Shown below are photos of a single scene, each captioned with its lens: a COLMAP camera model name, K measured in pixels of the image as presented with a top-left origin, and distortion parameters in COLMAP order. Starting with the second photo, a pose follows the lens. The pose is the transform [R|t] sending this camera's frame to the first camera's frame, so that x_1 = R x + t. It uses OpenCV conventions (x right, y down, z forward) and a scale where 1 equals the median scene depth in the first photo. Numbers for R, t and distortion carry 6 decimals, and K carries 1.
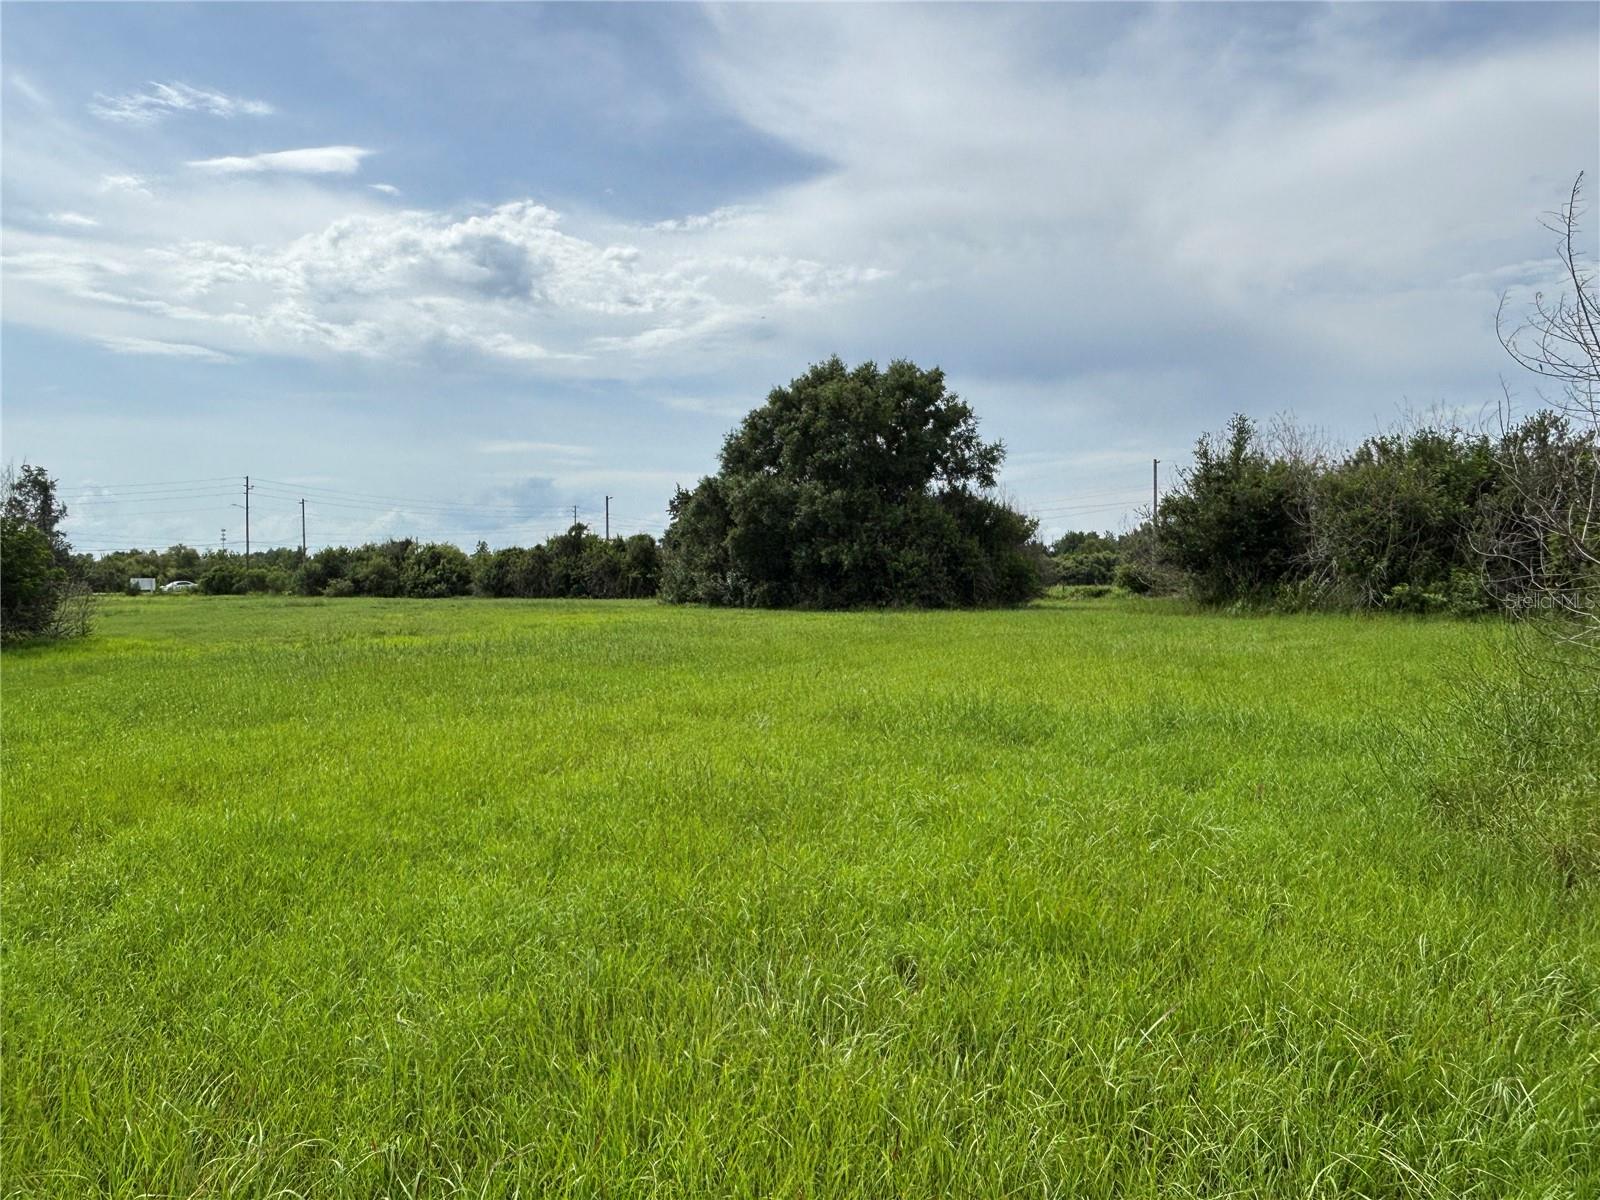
lens RADIAL K [[1149.5, 0, 773.7], [0, 1149.5, 613.2], [0, 0, 1]] dist [0.011854, -0.035596]
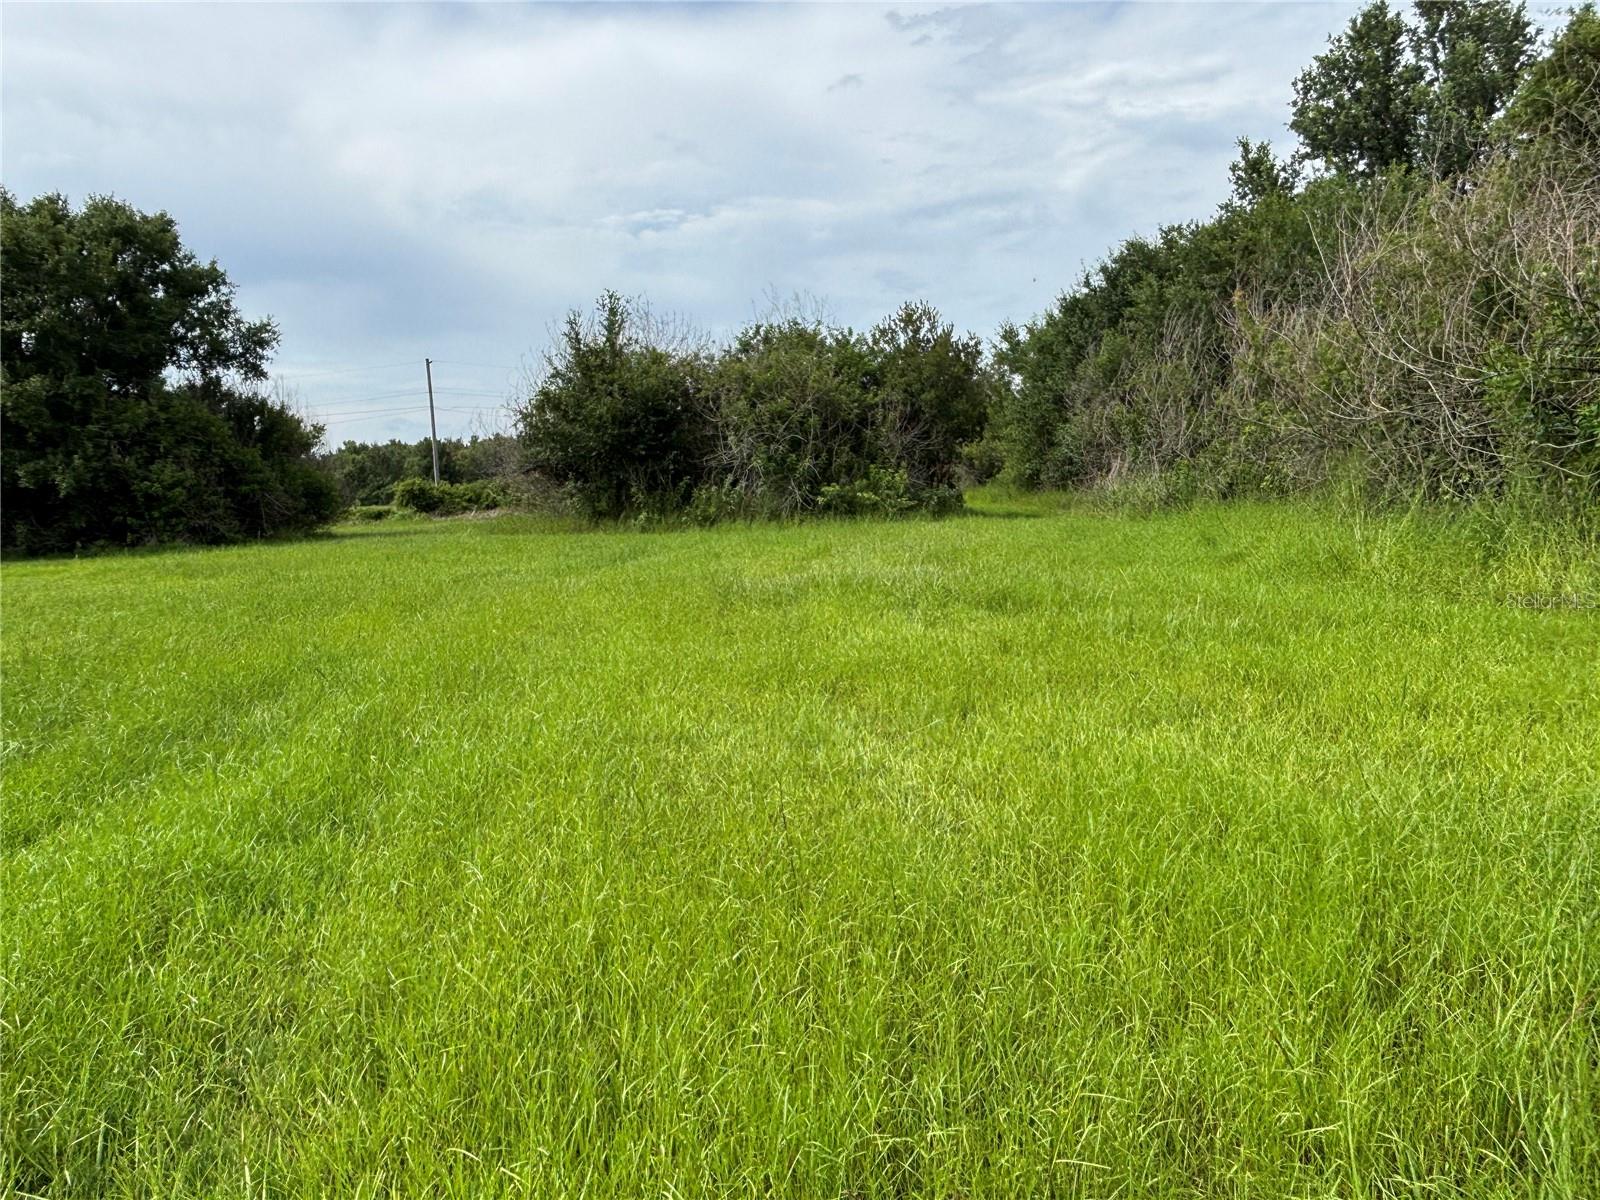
lens RADIAL K [[1149.5, 0, 792.5], [0, 1149.5, 605.0], [0, 0, 1]] dist [0.011854, -0.035596]
pose [[0.768969, -0.098428, 0.631663, -0.035222], [0.059534, 0.994808, 0.082539, -0.004072], [-0.636507, -0.025864, 0.770837, 0.190690]]
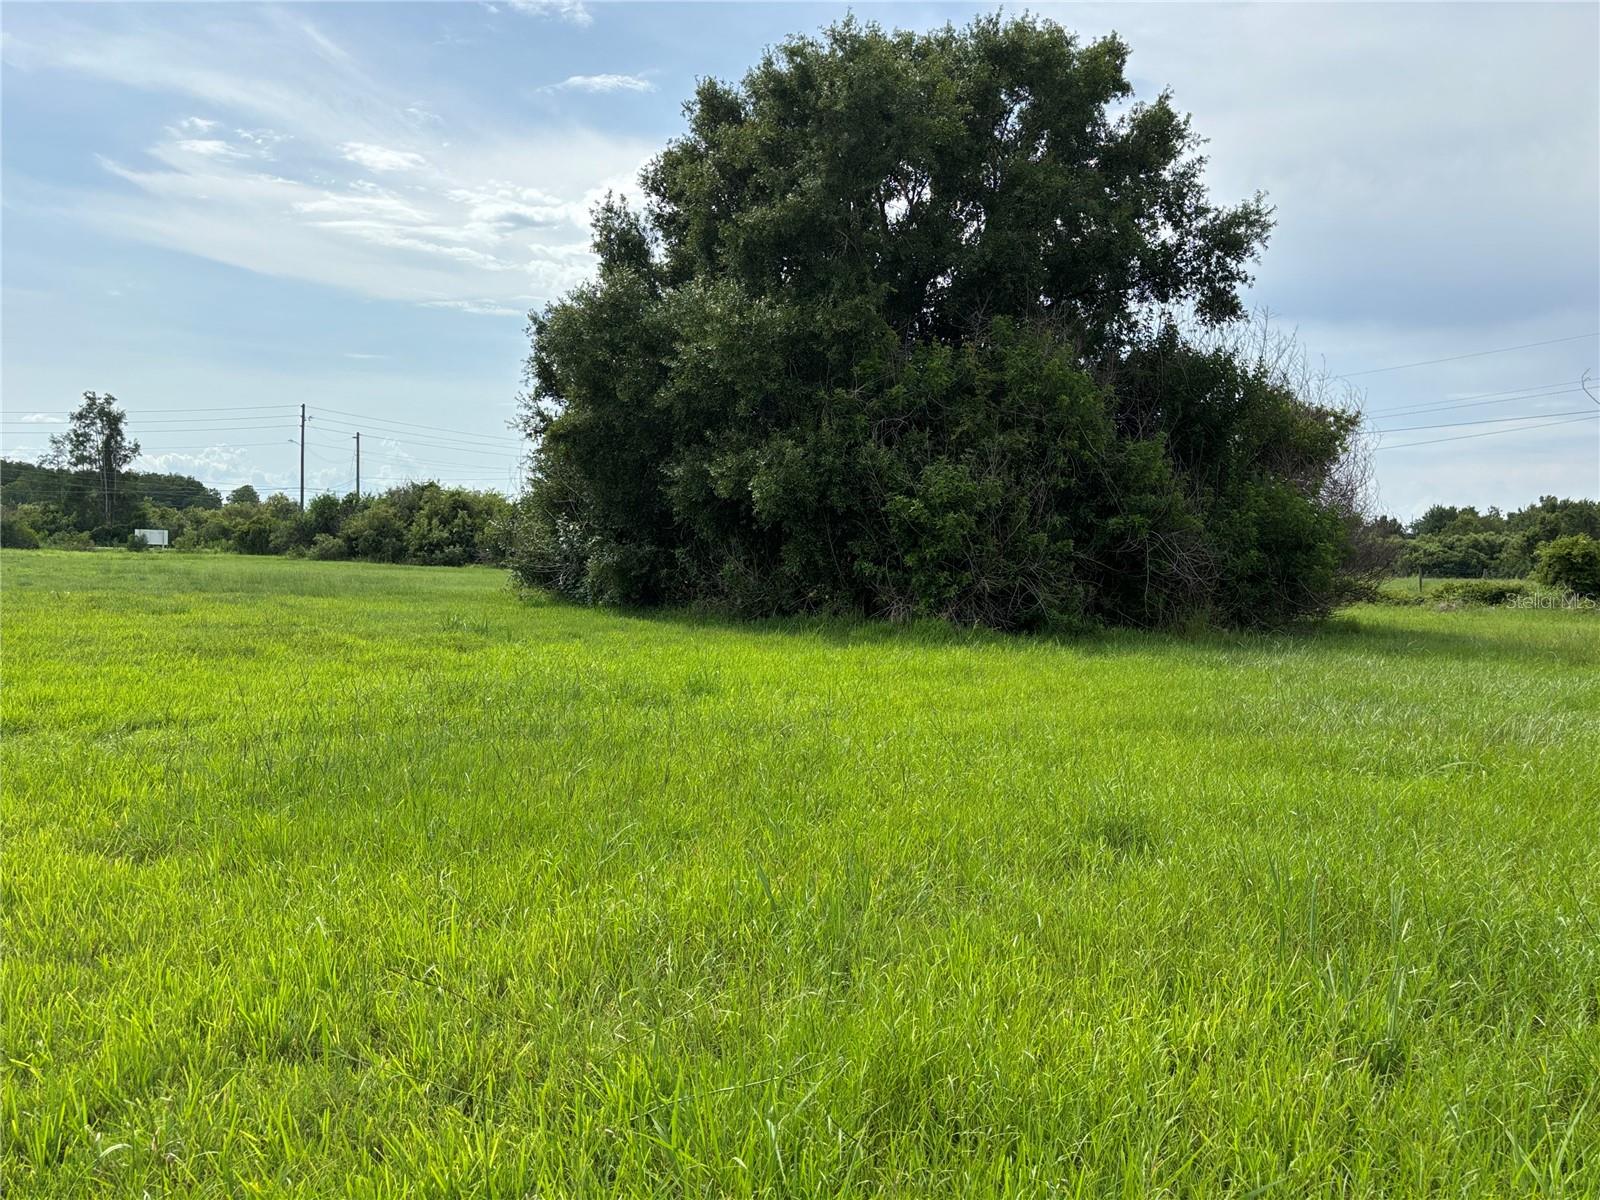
lens RADIAL K [[1259.1, 0, 807.6], [0, 1259.1, 619.6], [0, 0, 1]] dist [0.032746, -0.039470]
pose [[0.978315, 0.039573, -0.203307, 0.140605], [-0.035320, 0.999075, 0.024510, -0.013284], [0.204089, -0.016798, 0.978808, 0.548510]]
